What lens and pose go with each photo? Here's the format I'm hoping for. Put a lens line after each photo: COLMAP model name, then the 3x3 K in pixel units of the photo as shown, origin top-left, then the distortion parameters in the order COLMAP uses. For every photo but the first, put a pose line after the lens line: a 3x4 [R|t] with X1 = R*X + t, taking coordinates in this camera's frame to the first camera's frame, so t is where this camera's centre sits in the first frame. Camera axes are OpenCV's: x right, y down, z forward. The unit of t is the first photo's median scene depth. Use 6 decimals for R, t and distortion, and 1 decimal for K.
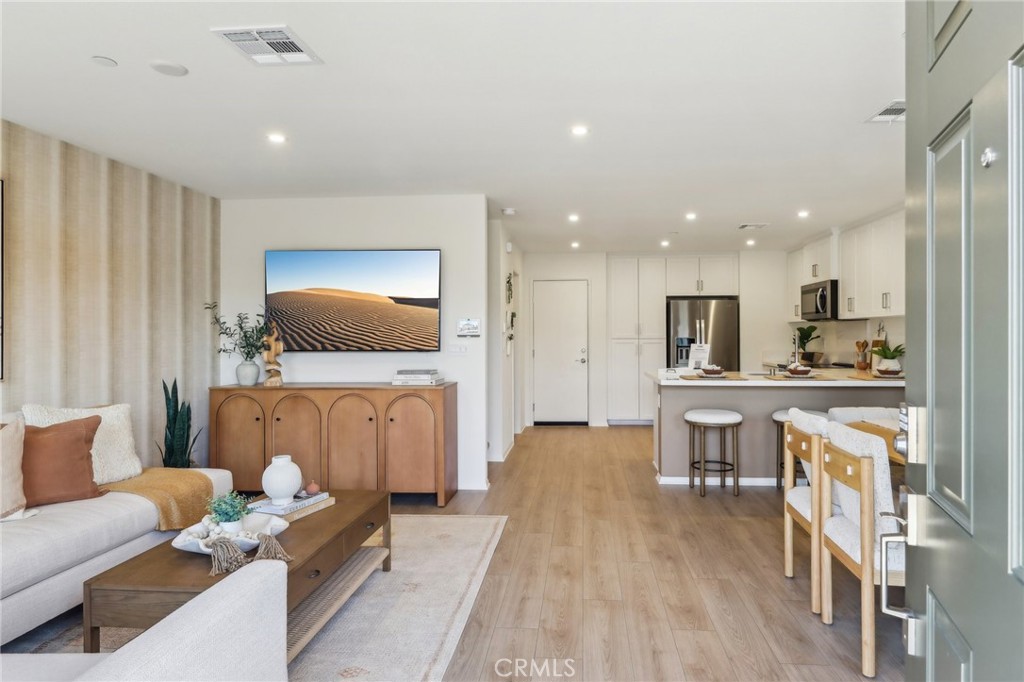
lens RADIAL K [[583.6, 0, 545.6], [0, 583.6, 330.9], [0, 0, 1]] dist [0.017911, -0.006946]
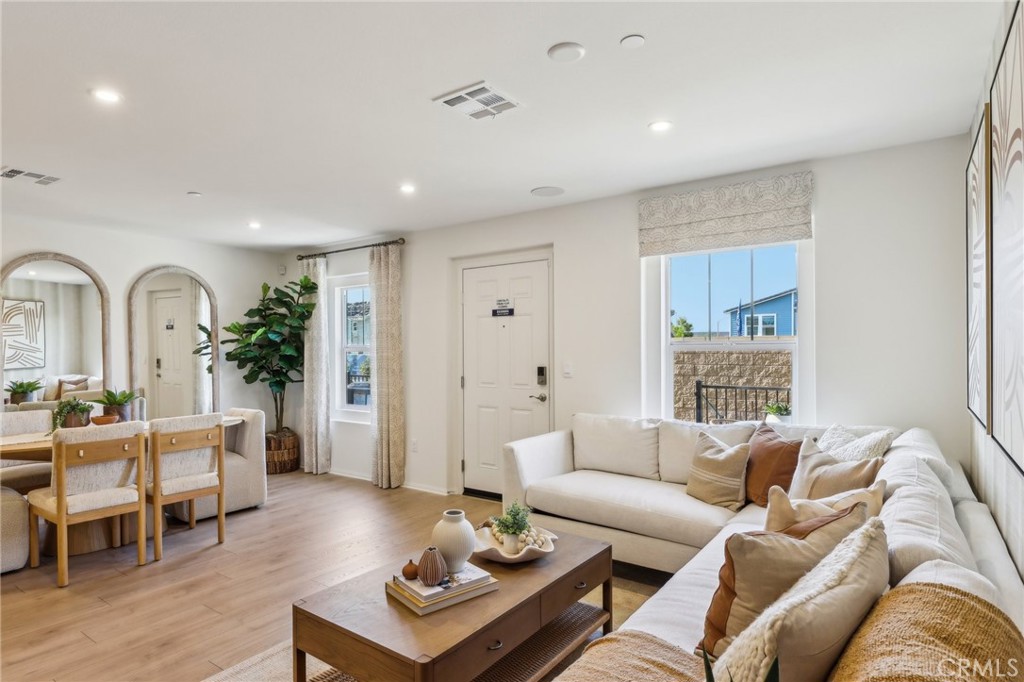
lens RADIAL K [[554.9, 0, 497.1], [0, 554.9, 357.6], [0, 0, 1]] dist [0.009893, -0.007390]
pose [[-0.842097, 0.001719, 0.539323, -0.443337], [0.008494, 0.999913, 0.010076, -0.003174], [-0.539259, 0.013066, -0.842039, 0.781083]]
